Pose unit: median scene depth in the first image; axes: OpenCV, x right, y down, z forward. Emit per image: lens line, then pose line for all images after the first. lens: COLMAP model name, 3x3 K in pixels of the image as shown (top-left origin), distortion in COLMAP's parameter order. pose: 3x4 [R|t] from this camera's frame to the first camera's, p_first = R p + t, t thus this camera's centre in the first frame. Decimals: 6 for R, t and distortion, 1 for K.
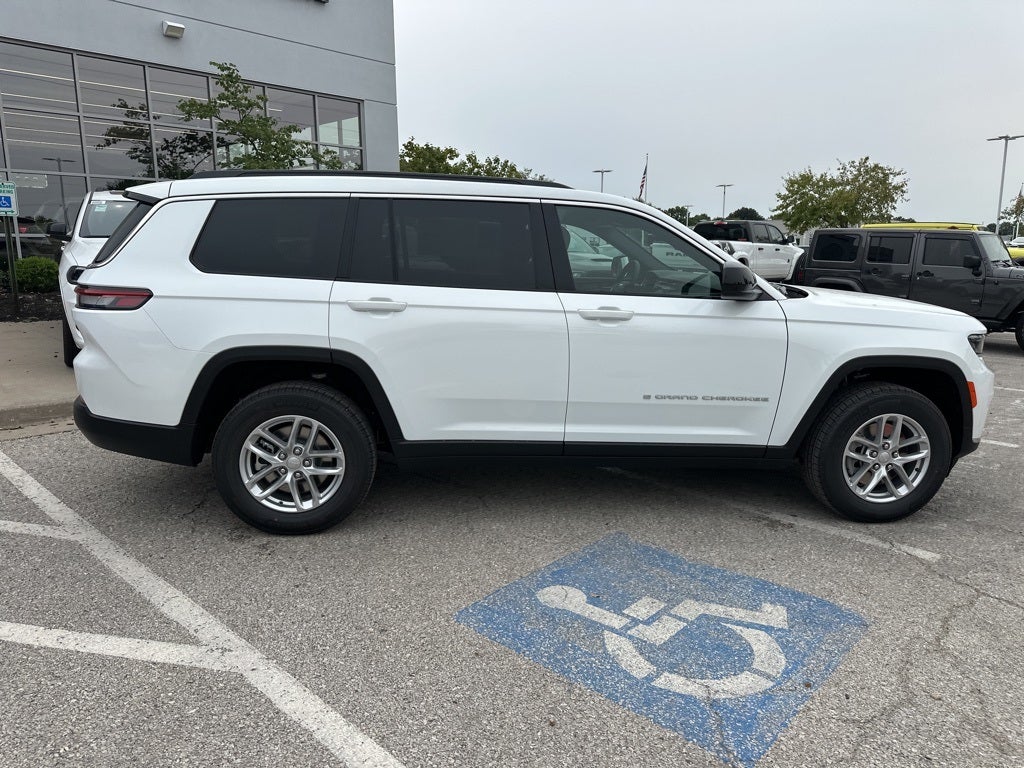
lens RADIAL K [[720.4, 0, 509.1], [0, 720.4, 385.2], [0, 0, 1]] dist [0.028828, -0.034000]
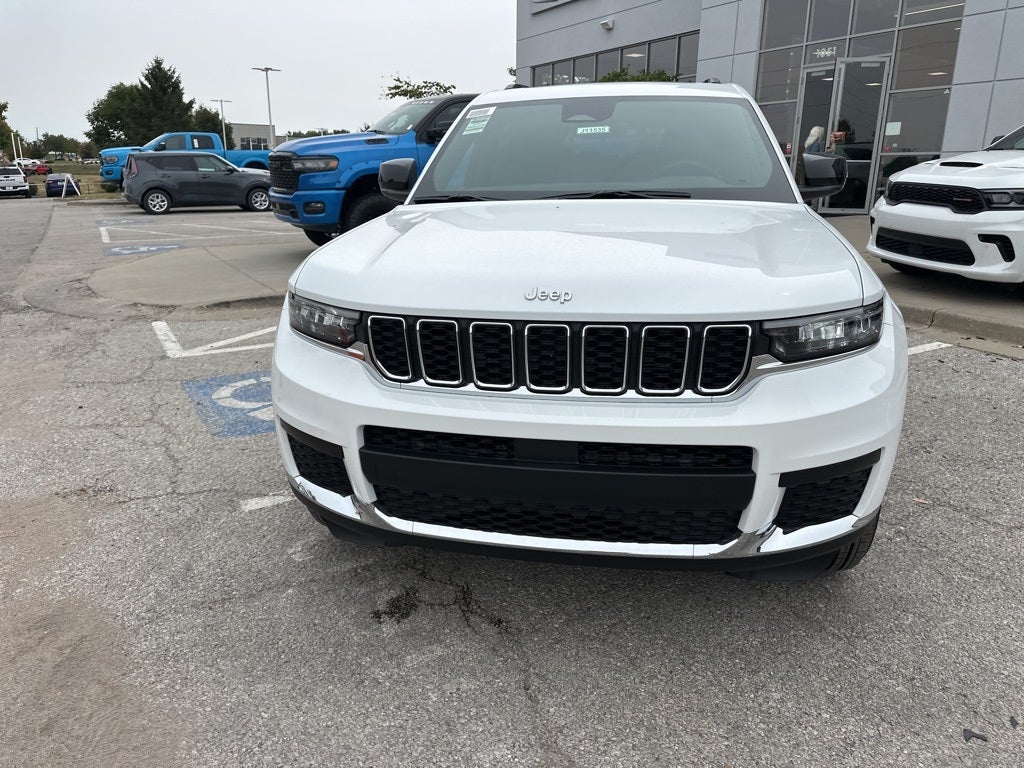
lens RADIAL K [[720.4, 0, 510.9], [0, 720.4, 380.8], [0, 0, 1]] dist [0.028828, -0.034000]
pose [[-0.280448, 0.264565, -0.922688, 1.236229], [-0.183604, 0.928730, 0.322103, -0.232266], [0.942146, 0.259743, -0.211886, 1.419870]]
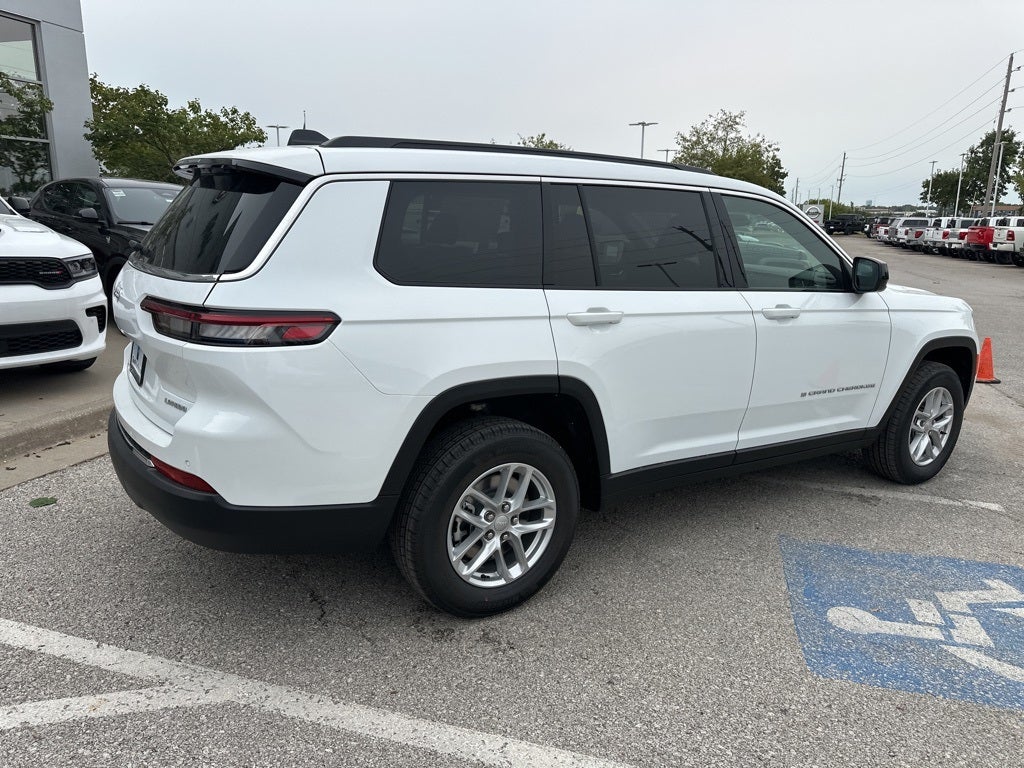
lens RADIAL K [[720.4, 0, 510.9], [0, 720.4, 376.8], [0, 0, 1]] dist [0.028828, -0.034000]
pose [[0.890918, -0.085498, 0.446043, -0.620968], [0.067587, 0.996144, 0.055944, -0.092901], [-0.449106, -0.019694, 0.893261, 0.302268]]
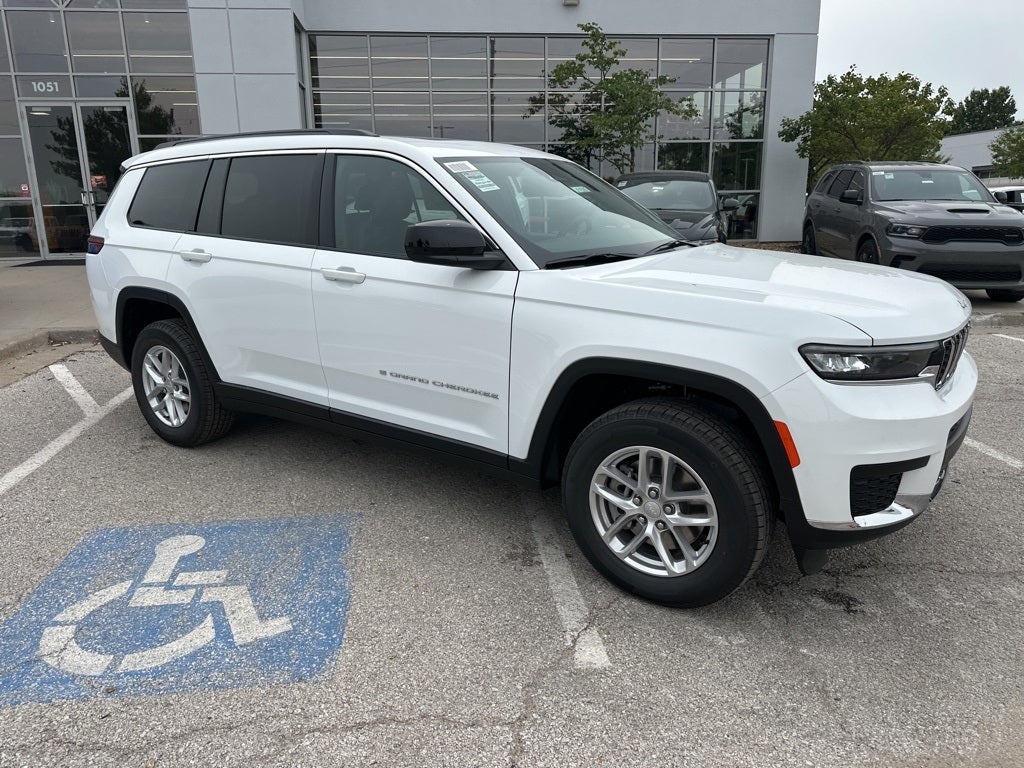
lens RADIAL K [[720.4, 0, 509.4], [0, 720.4, 390.6], [0, 0, 1]] dist [0.028828, -0.034000]
pose [[0.758872, 0.150417, -0.633631, 0.901167], [-0.107332, 0.988543, 0.106123, -0.074031], [0.642334, -0.012525, 0.766322, 0.433182]]
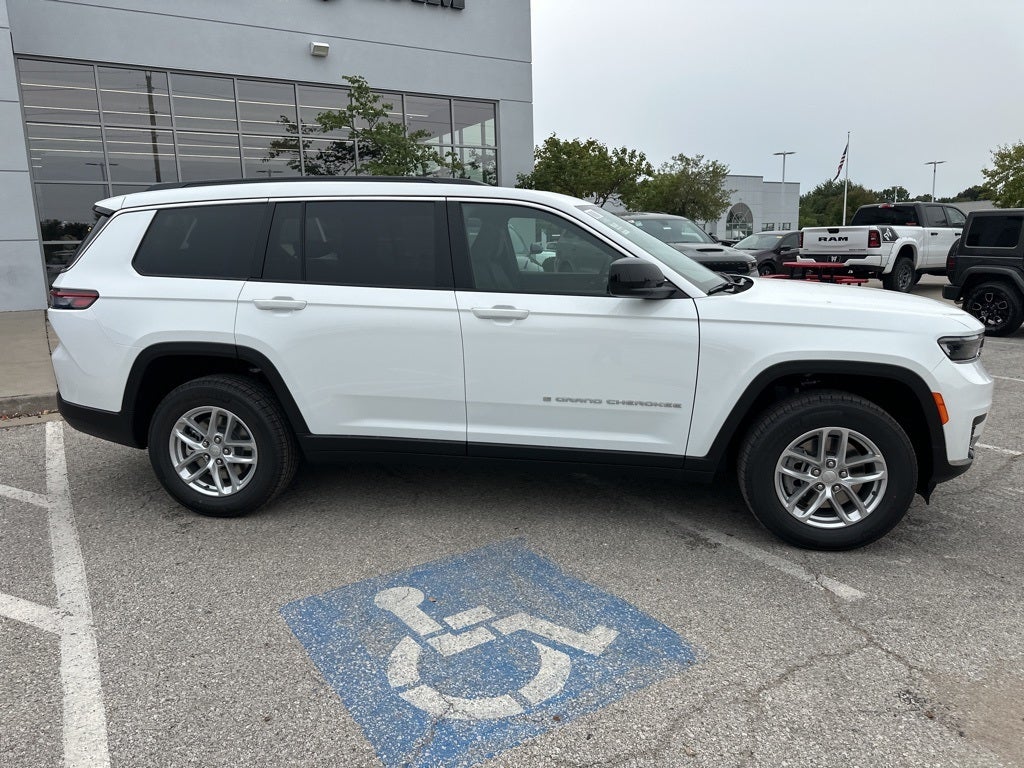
lens RADIAL K [[720.4, 0, 509.4], [0, 720.4, 378.3], [0, 0, 1]] dist [0.028828, -0.034000]
pose [[0.967015, 0.023090, -0.253671, 0.396567], [-0.023074, 0.999729, 0.003040, -0.013263], [0.253672, 0.002913, 0.967286, 0.063813]]
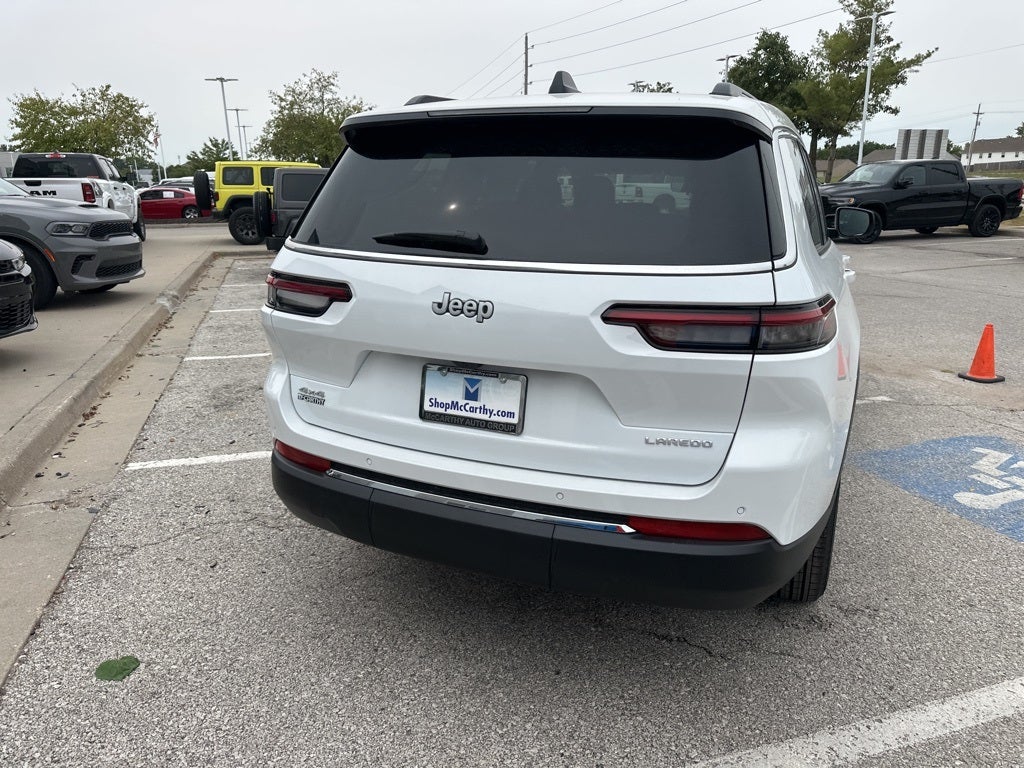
lens RADIAL K [[720.4, 0, 509.4], [0, 720.4, 387.3], [0, 0, 1]] dist [0.028828, -0.034000]
pose [[0.491690, -0.244450, 0.835754, -1.067768], [0.169547, 0.968294, 0.183469, -0.199559], [-0.854105, 0.051489, 0.517546, 0.876651]]
